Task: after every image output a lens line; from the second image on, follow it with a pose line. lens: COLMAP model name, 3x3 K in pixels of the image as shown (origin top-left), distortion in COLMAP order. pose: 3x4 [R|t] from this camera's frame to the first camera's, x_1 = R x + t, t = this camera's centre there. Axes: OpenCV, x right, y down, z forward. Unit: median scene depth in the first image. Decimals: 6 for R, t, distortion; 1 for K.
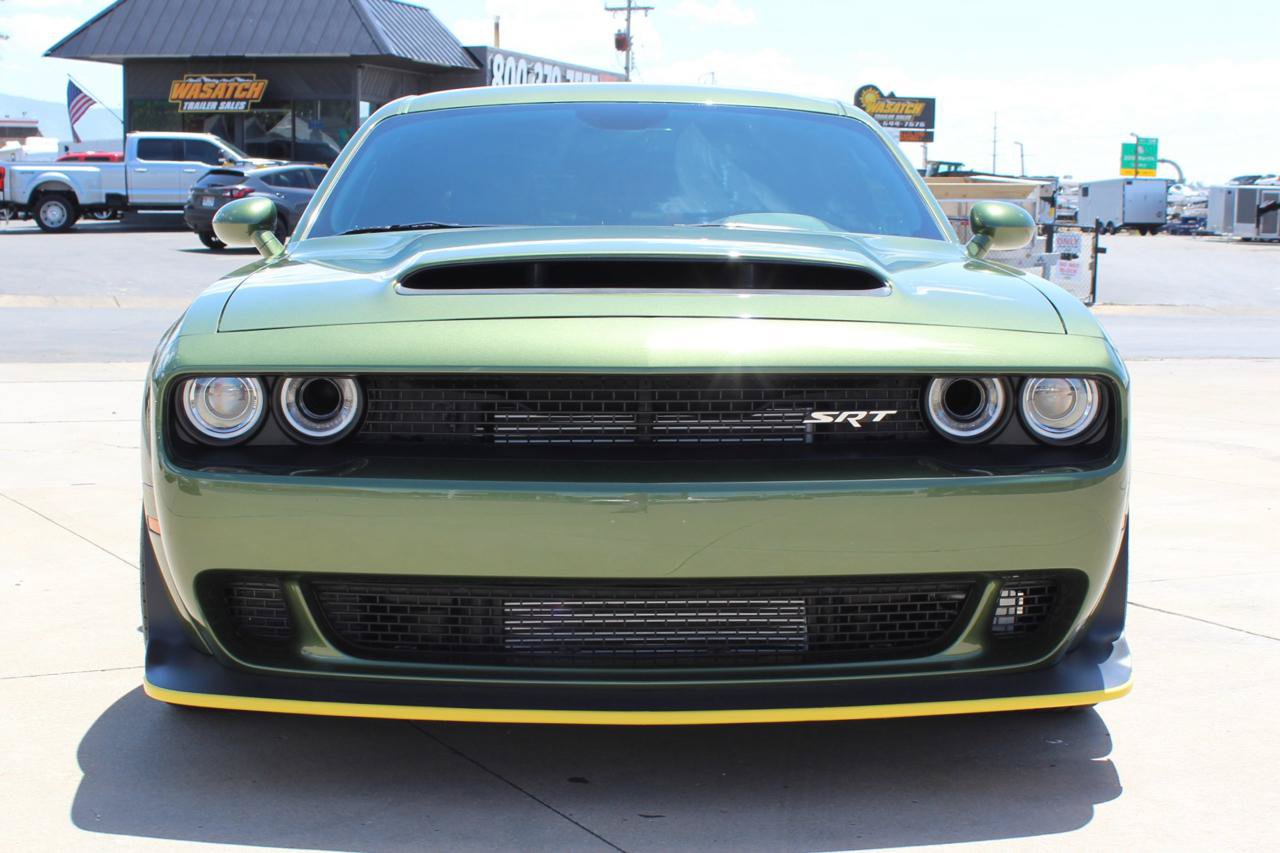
lens RADIAL K [[2130.7, 0, 684.2], [0, 2130.7, 464.2], [0, 0, 1]] dist [-0.085115, 0.134456]
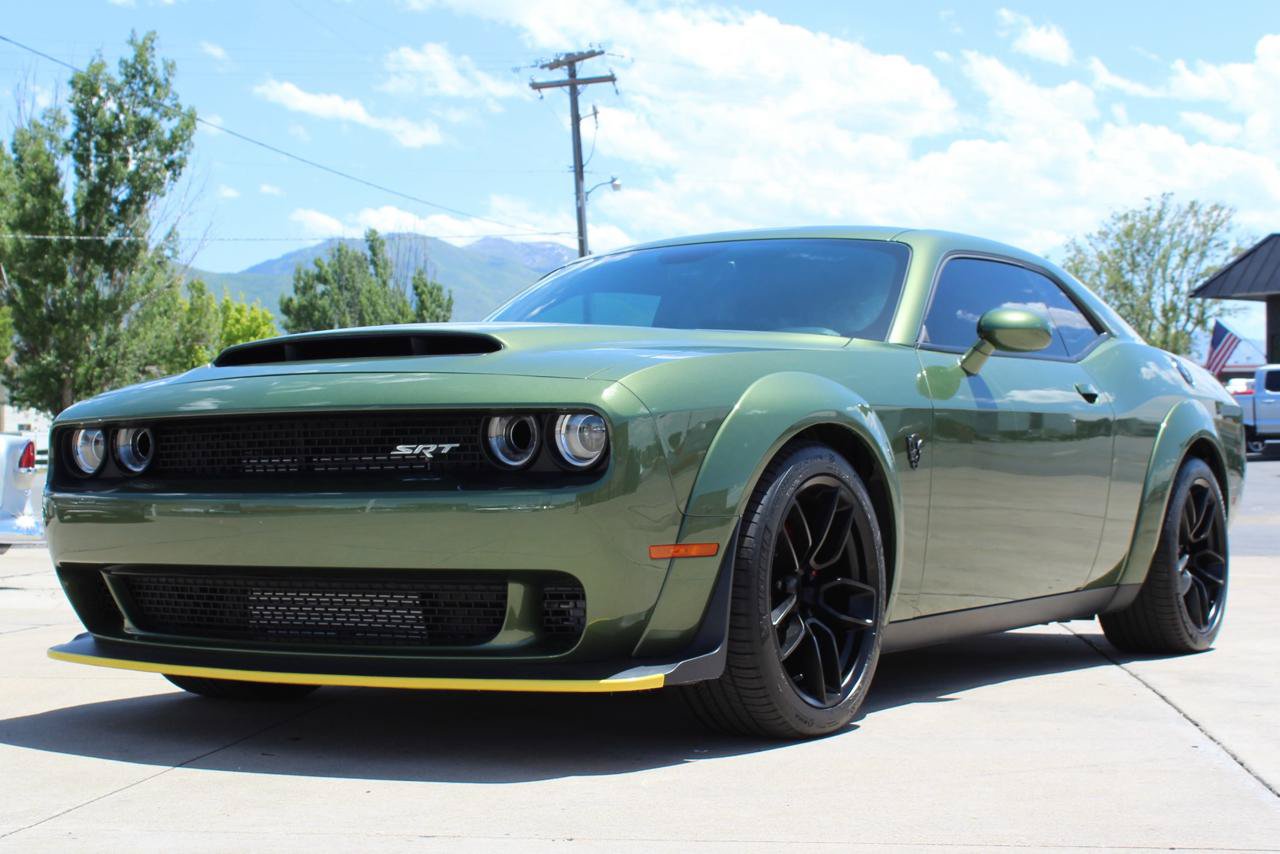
lens RADIAL K [[2126.4, 0, 641.2], [0, 2126.4, 449.4], [0, 0, 1]] dist [-0.090446, 0.141402]
pose [[0.820190, -0.021039, -0.571704, 0.843292], [-0.049831, 0.992898, -0.108028, 0.100247], [0.569916, 0.117092, 0.813317, 0.049078]]
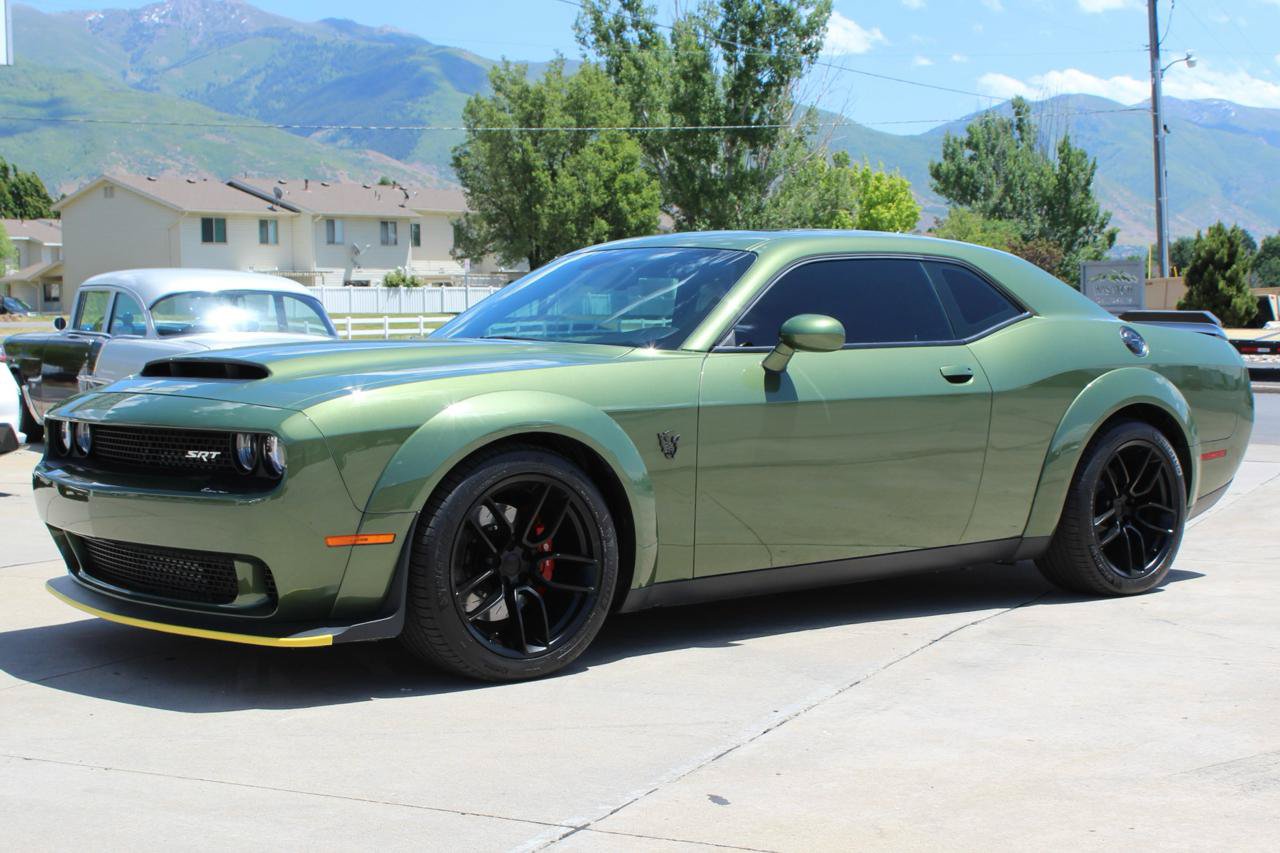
lens RADIAL K [[1959.6, 0, 700.1], [0, 1959.6, 474.3], [0, 0, 1]] dist [-0.096631, 0.172732]
pose [[0.613094, 0.049107, -0.788482, 1.428603], [-0.077846, 0.996964, 0.001561, -0.037042], [0.786165, 0.060423, 0.615055, 0.343441]]
